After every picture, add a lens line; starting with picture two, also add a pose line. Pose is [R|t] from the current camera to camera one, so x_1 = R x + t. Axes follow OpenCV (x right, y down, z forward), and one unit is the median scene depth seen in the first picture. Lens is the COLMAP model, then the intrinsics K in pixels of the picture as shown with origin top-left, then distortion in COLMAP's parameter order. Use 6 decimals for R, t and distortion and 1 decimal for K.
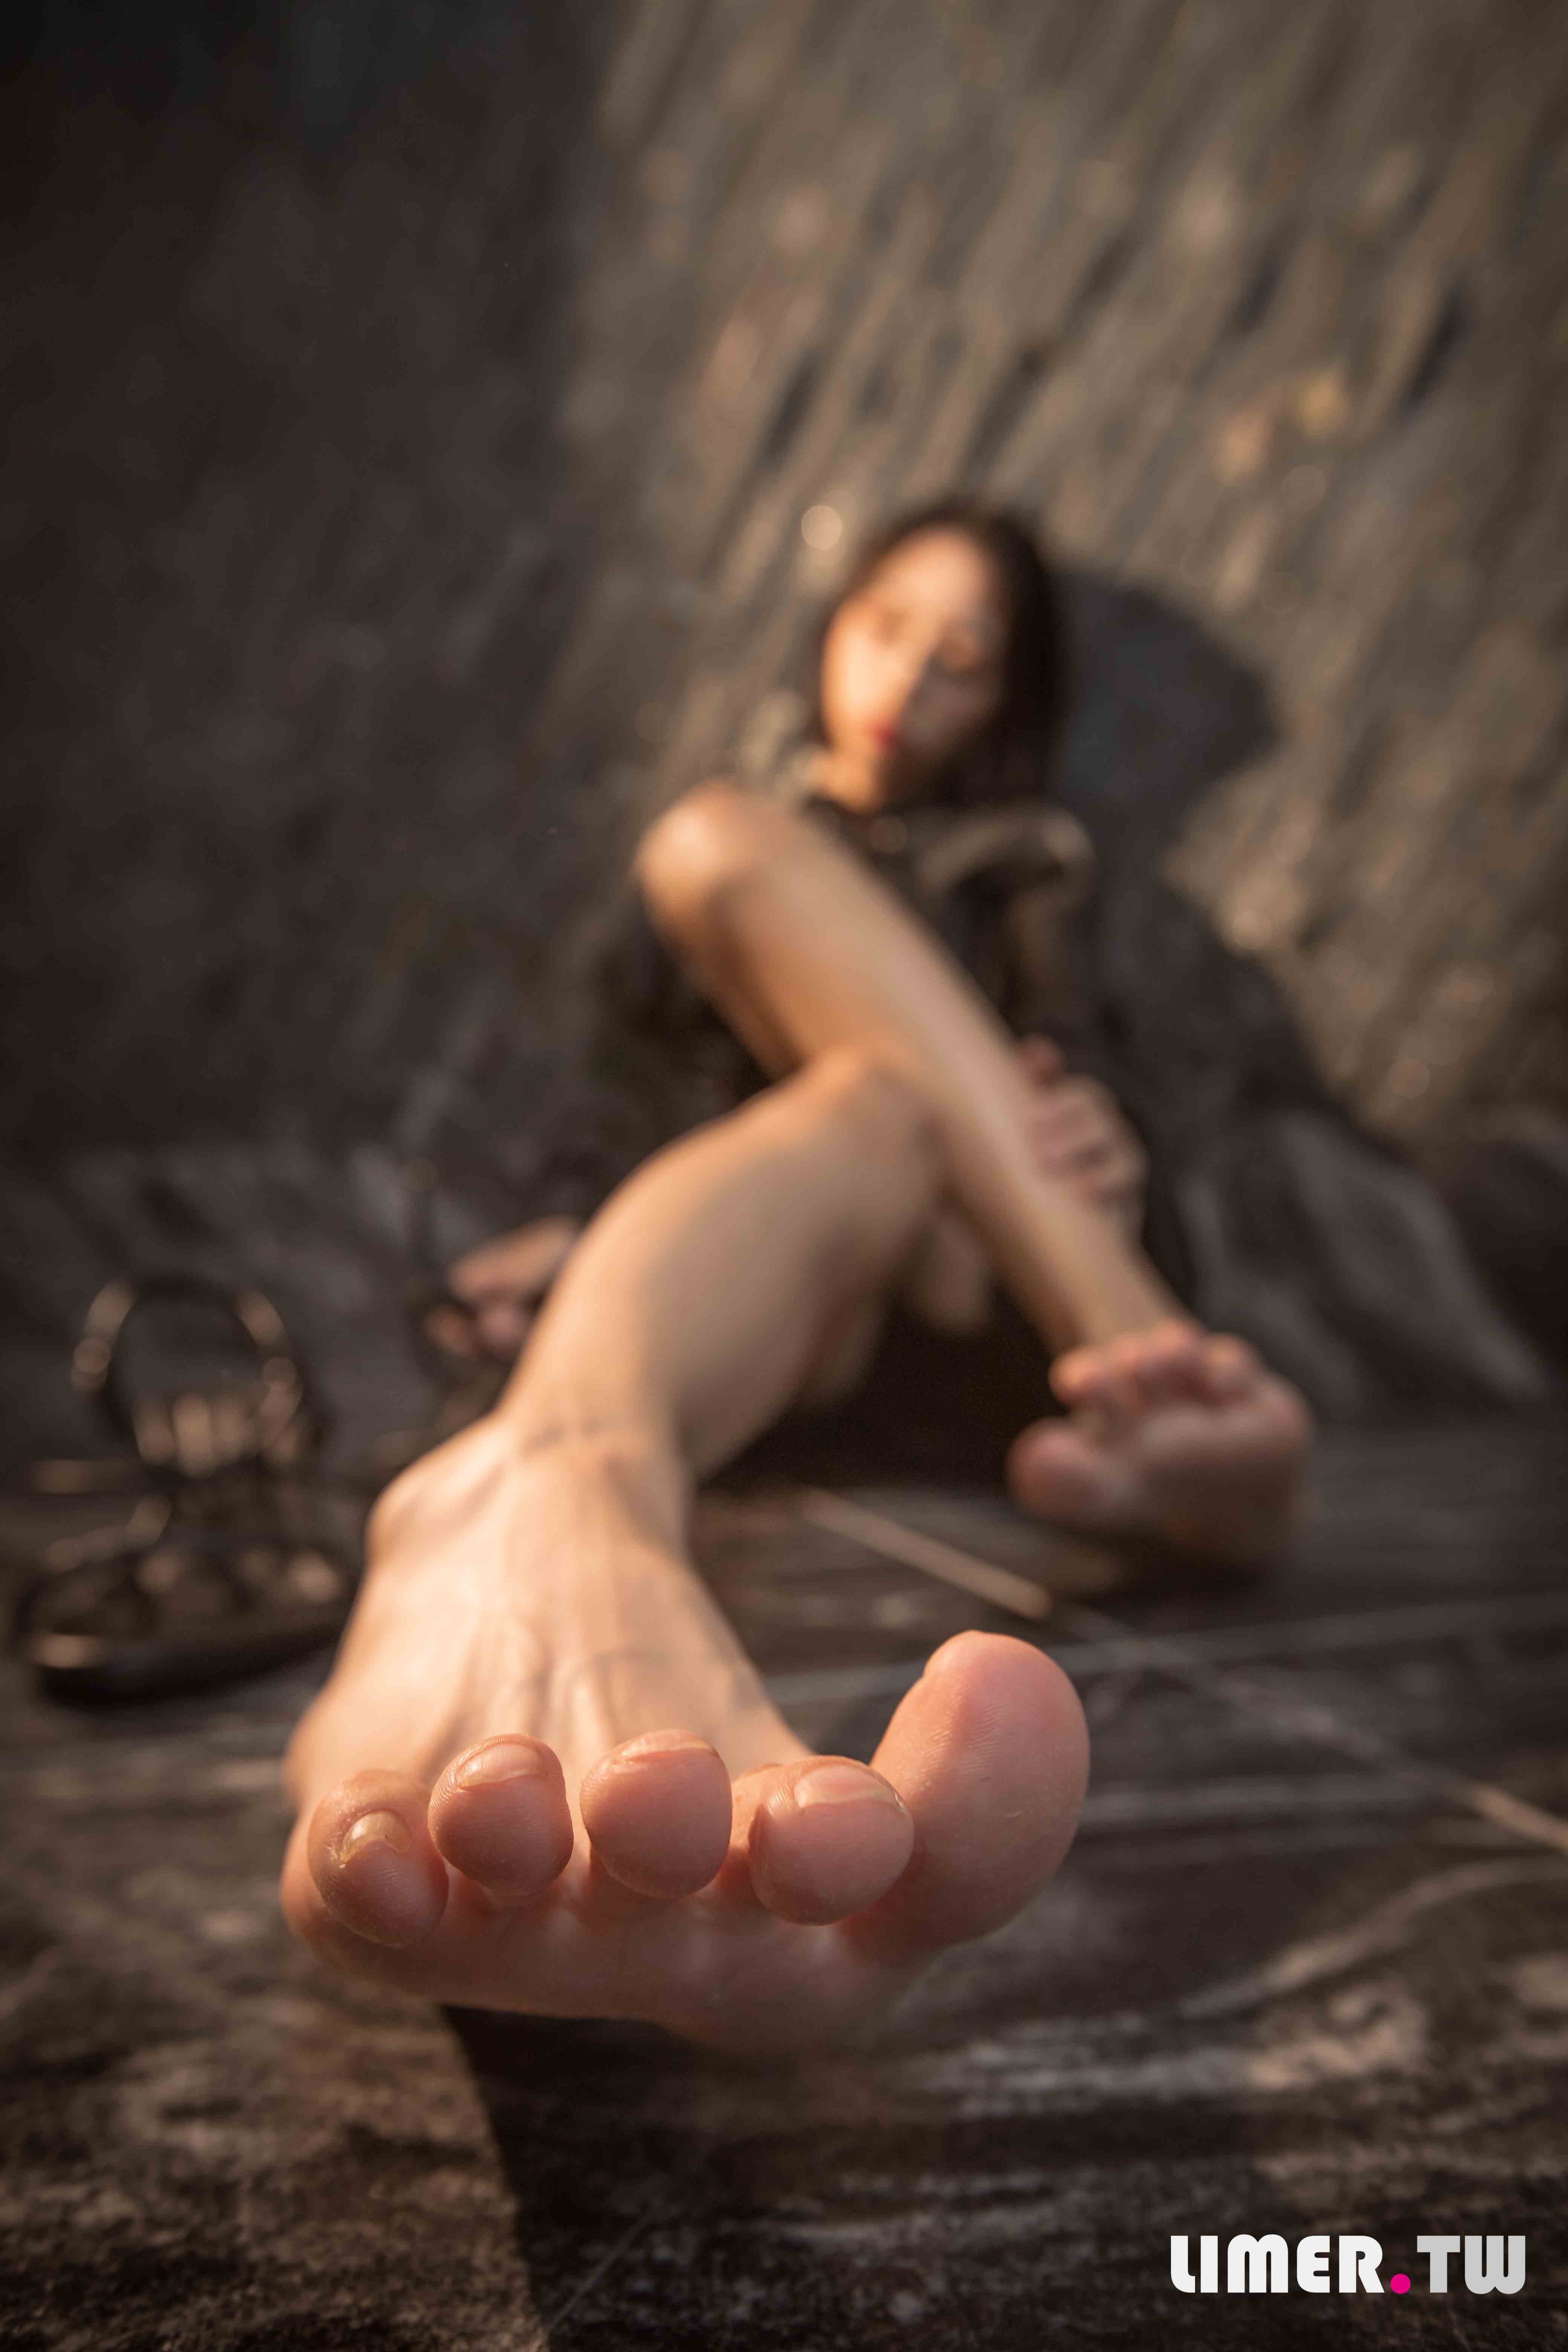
lens RADIAL K [[1519.8, 0, 783.0], [0, 1519.8, 1184.6], [0, 0, 1]] dist [0.004361, 0.004674]
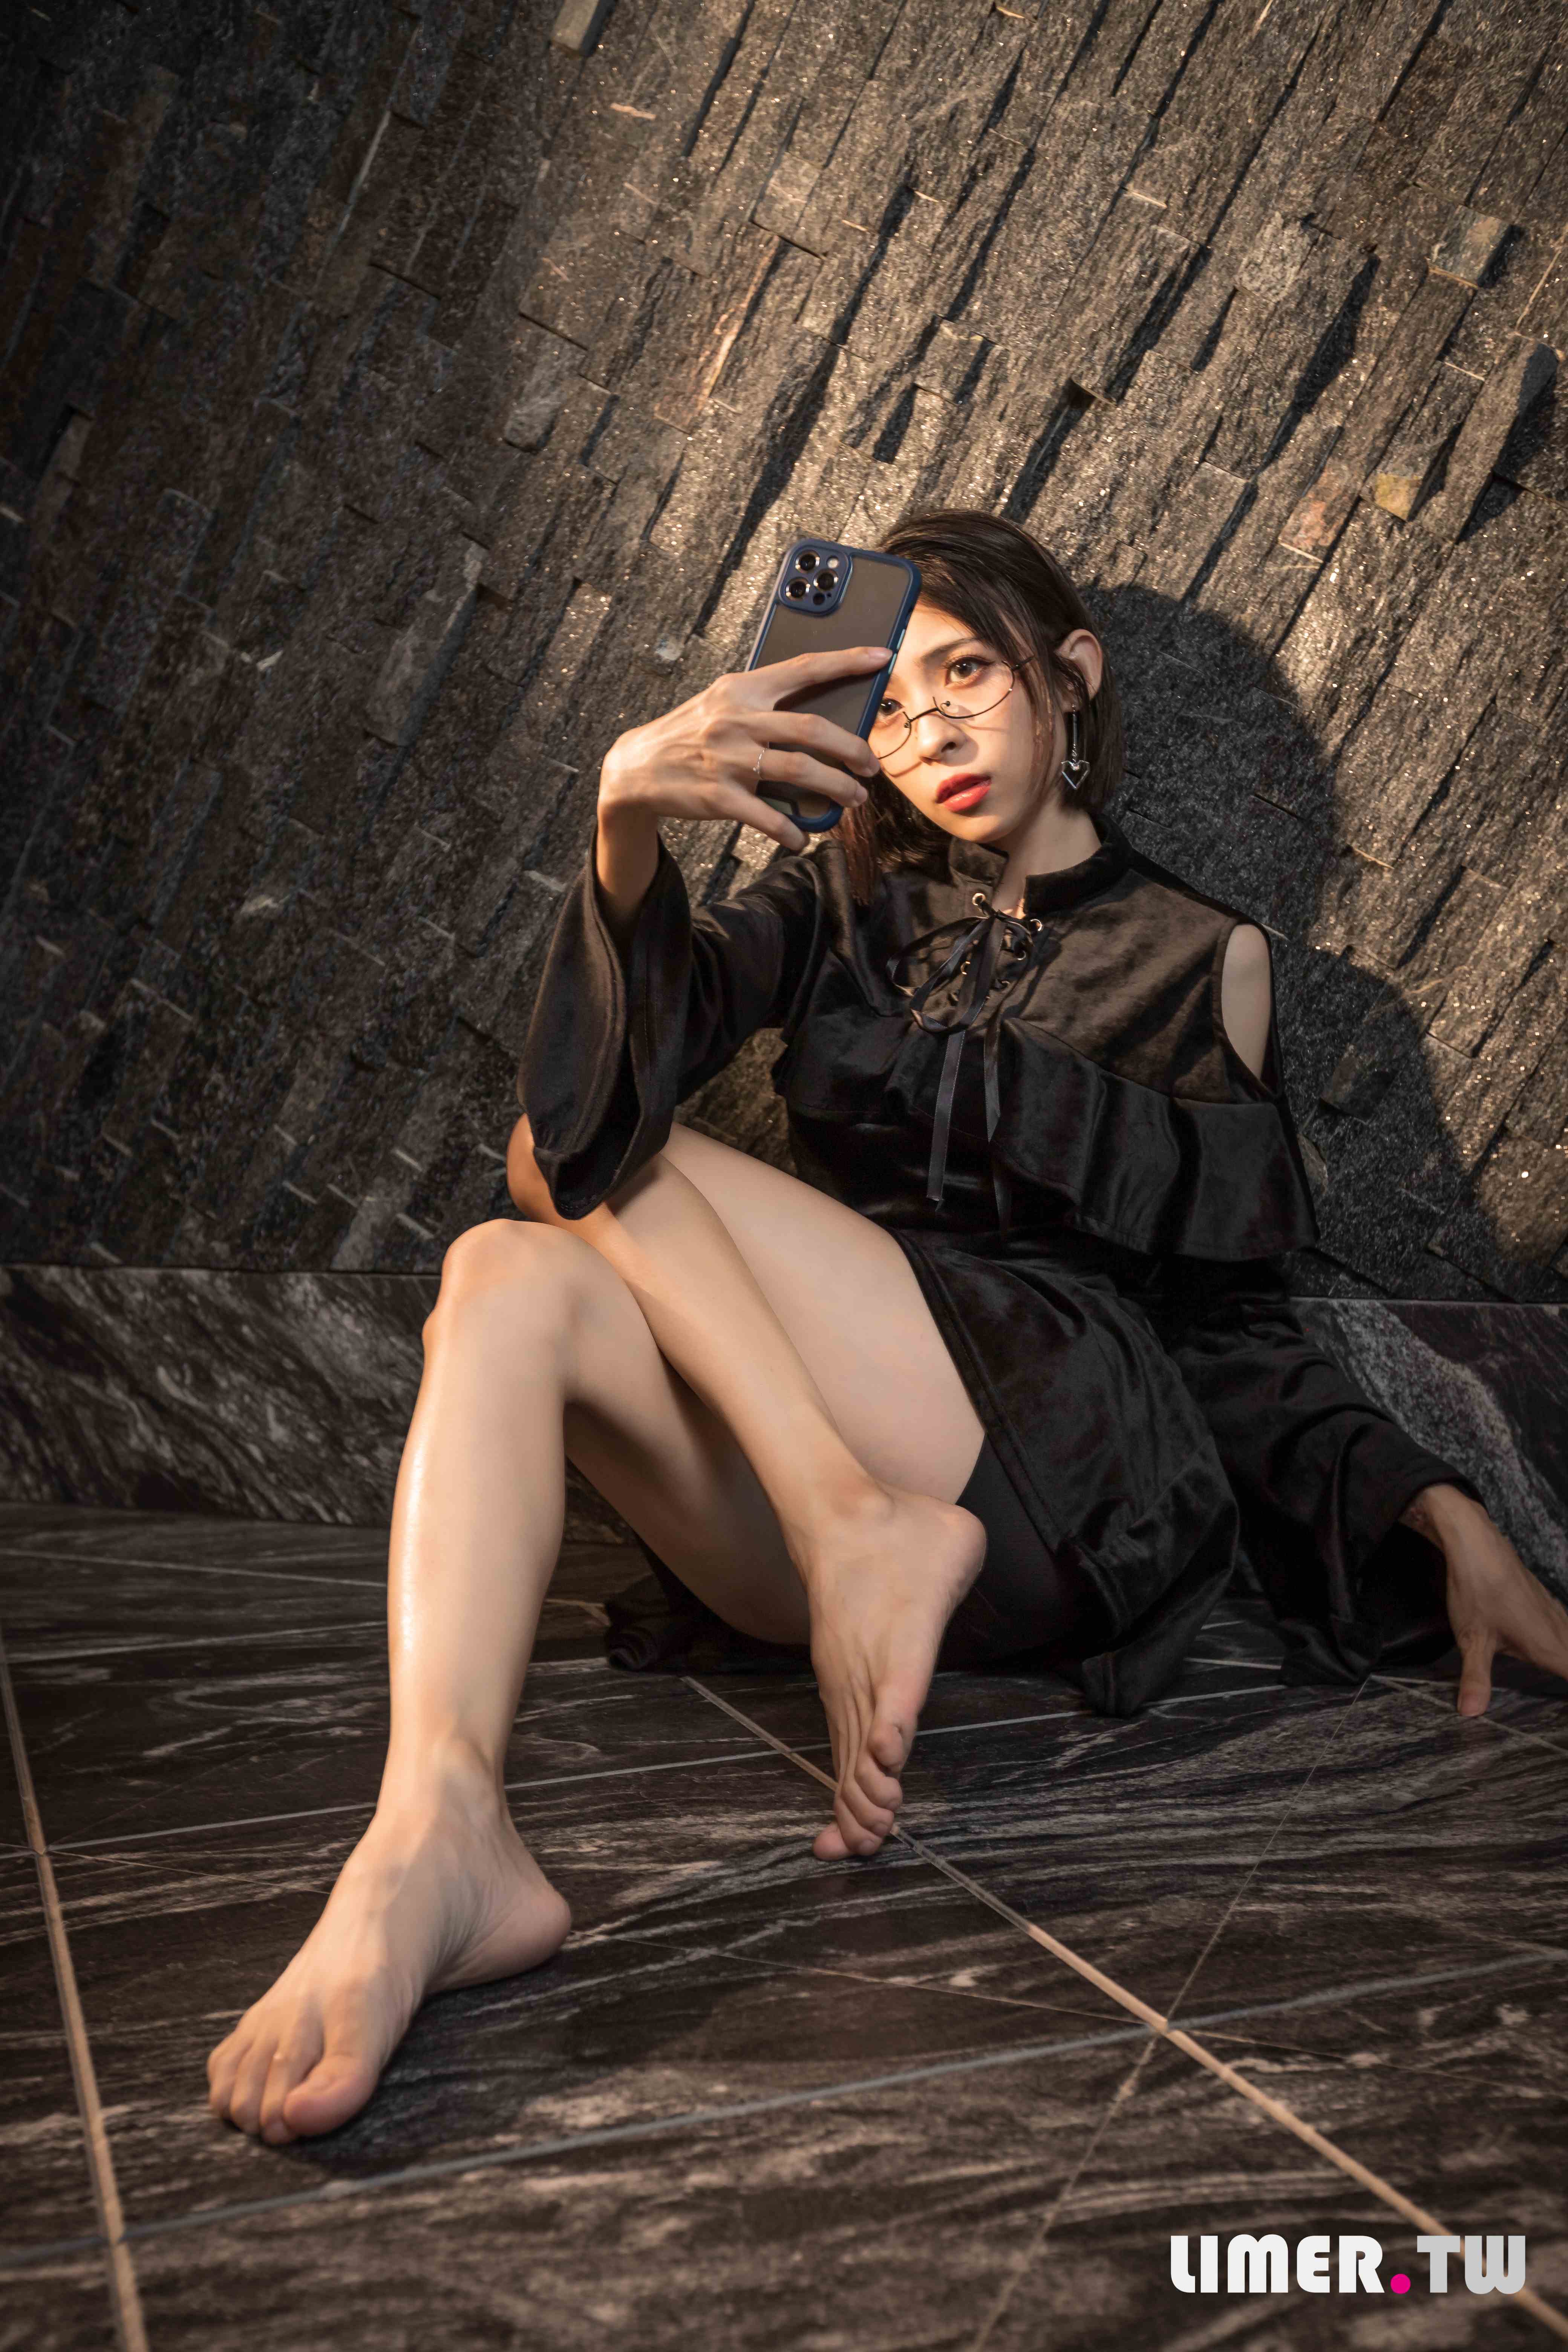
lens RADIAL K [[2201.8, 0, 782.4], [0, 2201.8, 1193.4], [0, 0, 1]] dist [-0.003294, 0.129059]
pose [[0.999310, -0.014748, 0.034084, -0.256812], [0.011752, 0.996183, 0.086493, -1.047728], [-0.035229, -0.086033, 0.995669, -1.475709]]
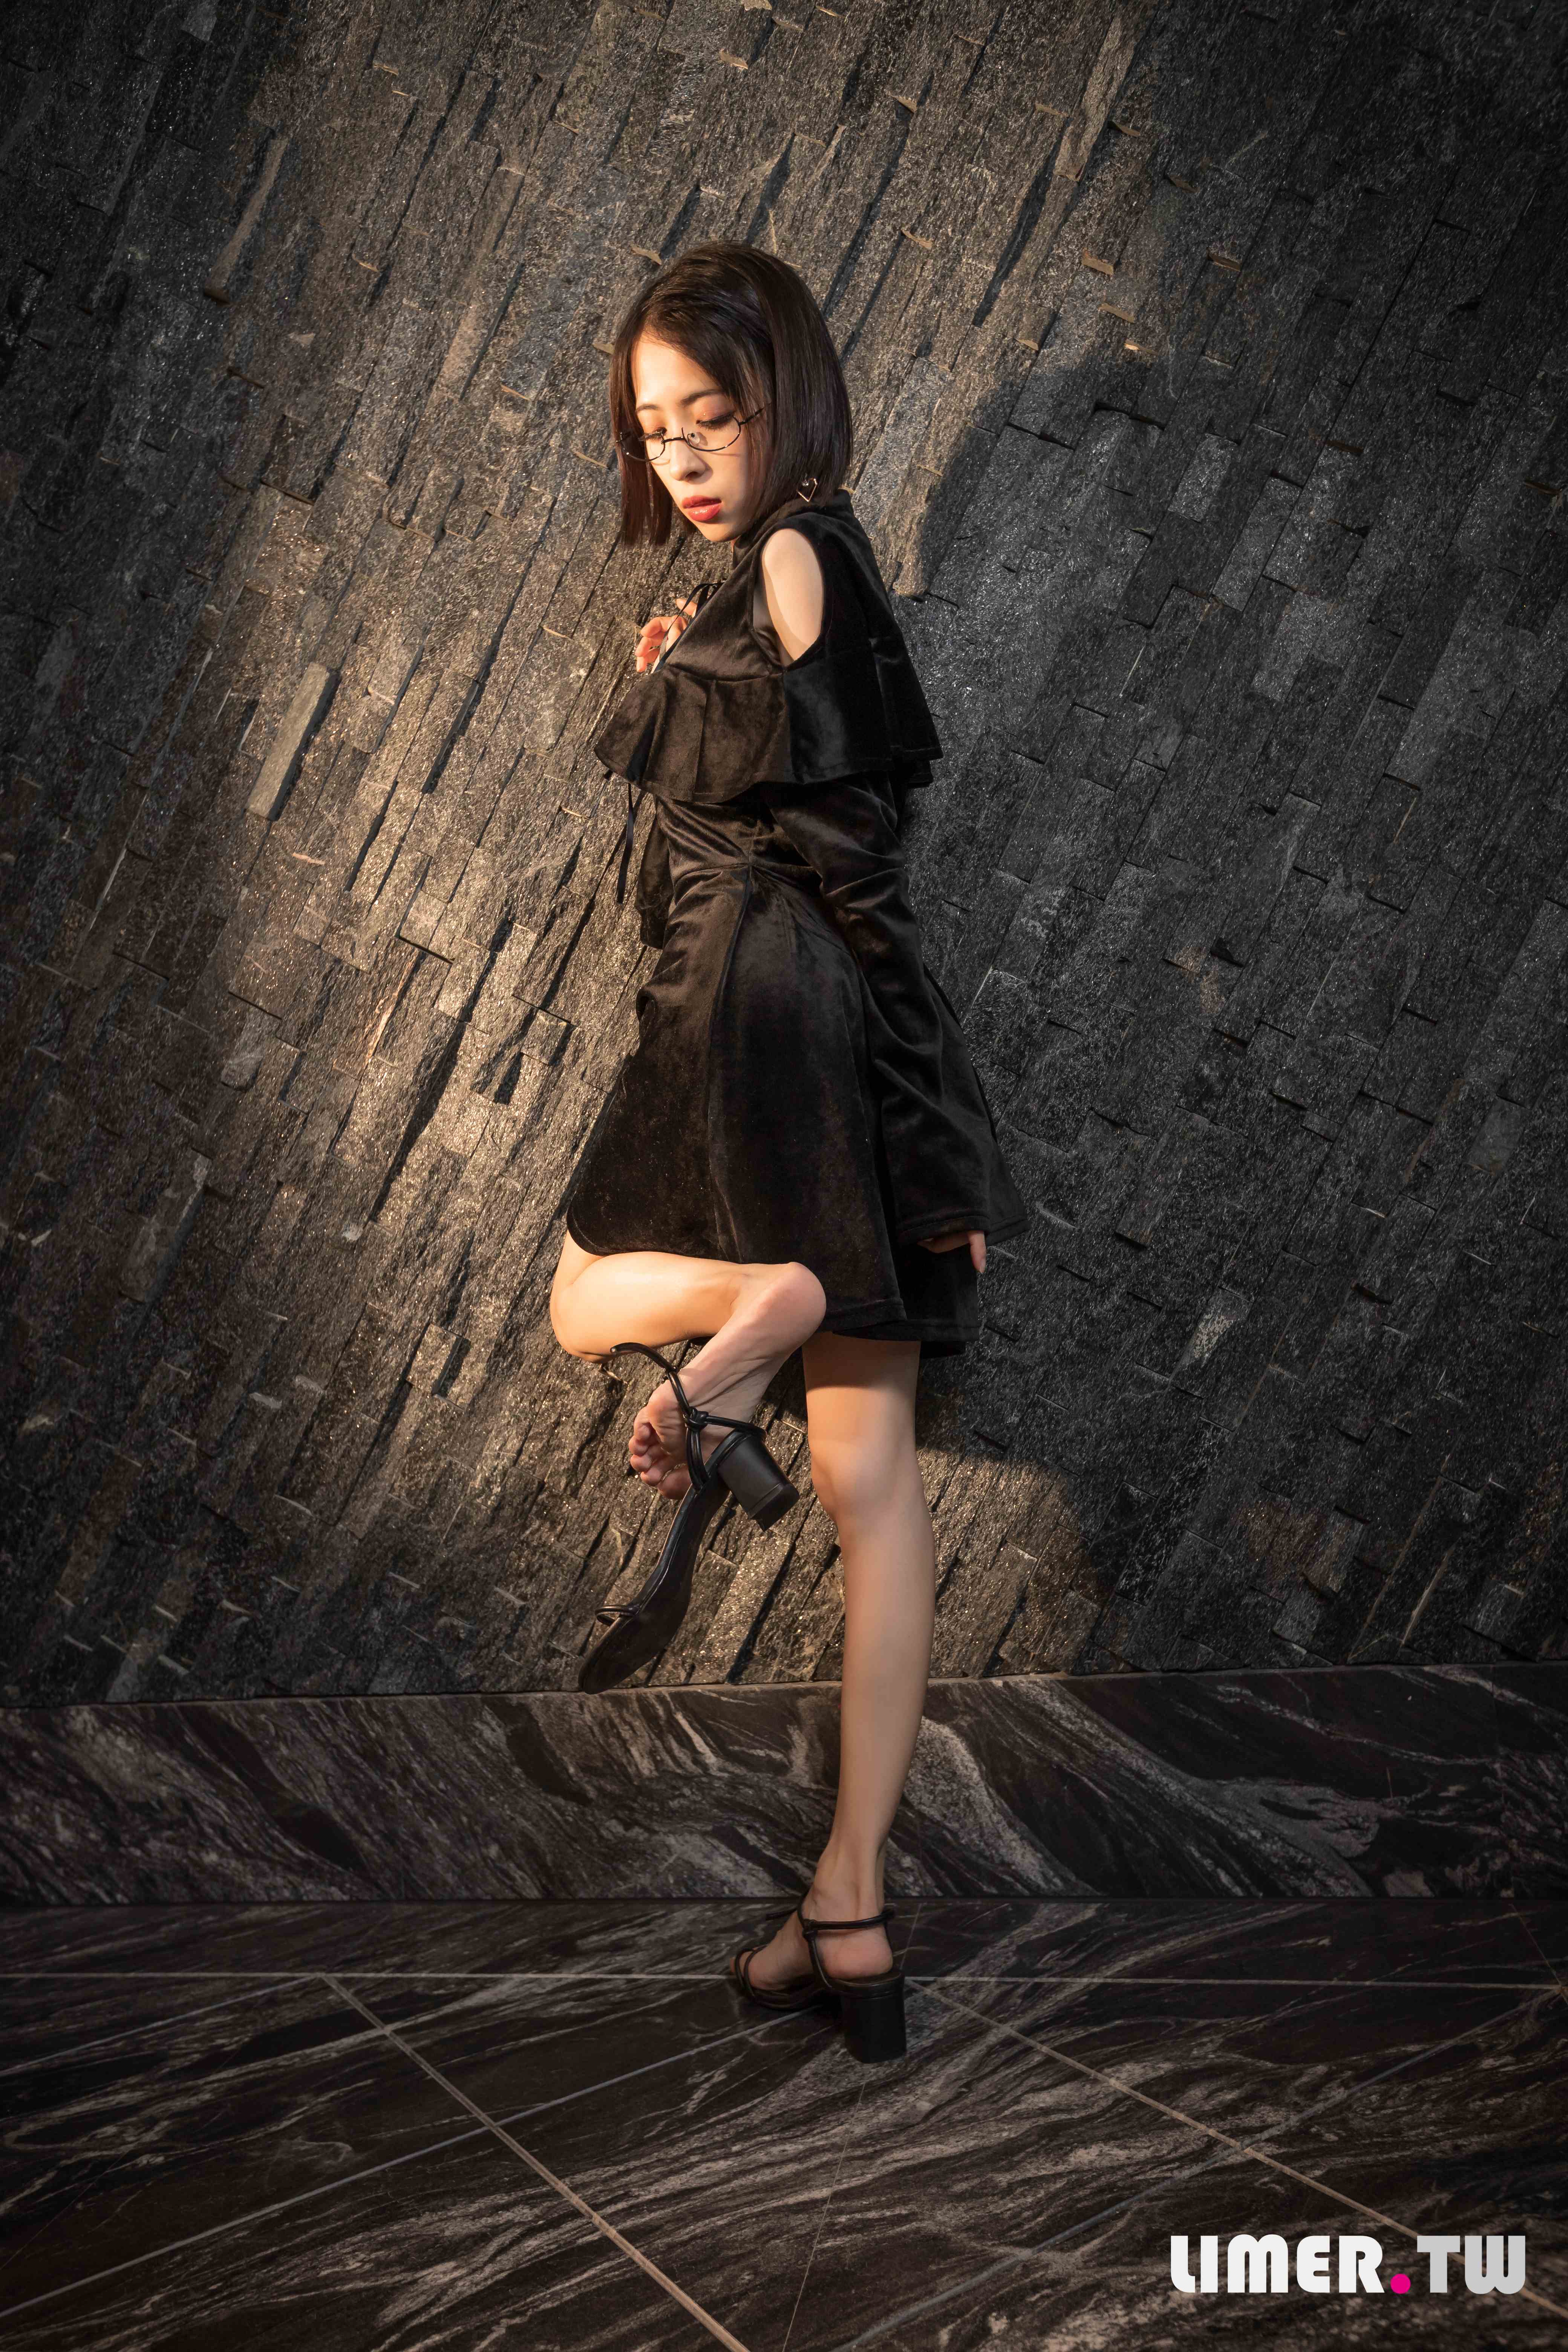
lens RADIAL K [[1715.1, 0, 778.8], [0, 1715.1, 1191.2], [0, 0, 1]] dist [-0.032398, 0.081732]
pose [[0.968788, -0.062799, 0.239806, -0.329338], [0.067507, 0.997653, -0.011462, -2.135674], [-0.238523, 0.027293, 0.970753, -2.086983]]
